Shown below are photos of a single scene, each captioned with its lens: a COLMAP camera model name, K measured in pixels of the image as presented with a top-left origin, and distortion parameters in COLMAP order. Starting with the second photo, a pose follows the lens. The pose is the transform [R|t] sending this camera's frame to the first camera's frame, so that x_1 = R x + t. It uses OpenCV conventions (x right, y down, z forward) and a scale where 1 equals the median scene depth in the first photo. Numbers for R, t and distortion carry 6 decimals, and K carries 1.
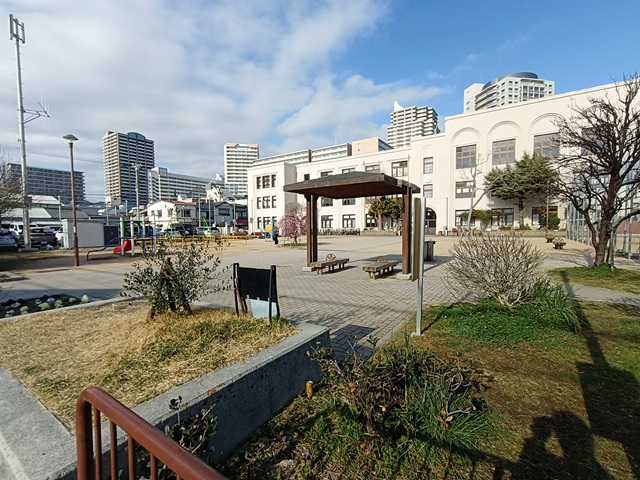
lens RADIAL K [[294.2, 0, 319.1], [0, 294.2, 243.9], [0, 0, 1]] dist [0.000193, -0.001533]
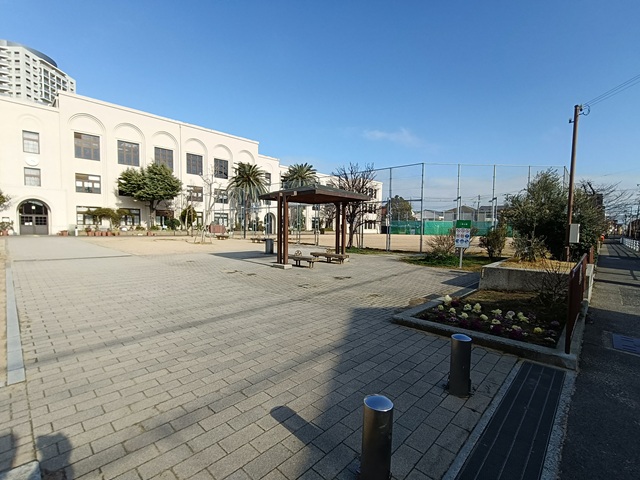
lens RADIAL K [[294.2, 0, 317.9], [0, 294.2, 245.4], [0, 0, 1]] dist [0.000193, -0.001533]
pose [[0.168008, -0.042255, 0.984880, -0.267689], [0.038088, 0.998613, 0.036347, -0.004987], [-0.985050, 0.031405, 0.169384, 0.174363]]
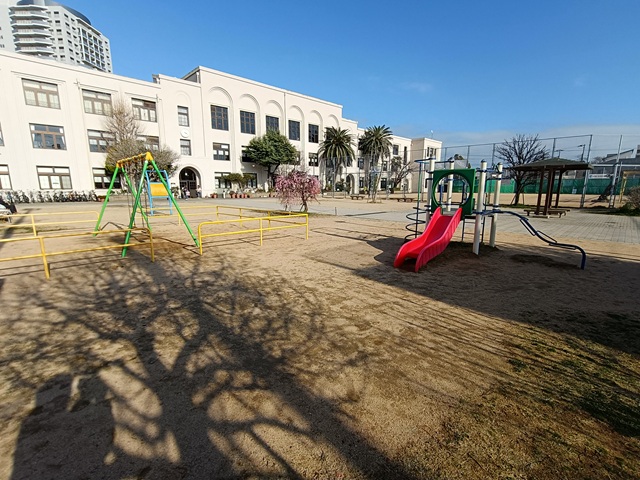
lens RADIAL K [[294.2, 0, 320.7], [0, 294.2, 241.5], [0, 0, 1]] dist [0.000193, -0.001533]
pose [[0.210023, -0.164907, 0.963689, -0.457502], [0.051211, 0.986175, 0.157594, -0.022641], [-0.976354, 0.016253, 0.215564, 0.454975]]
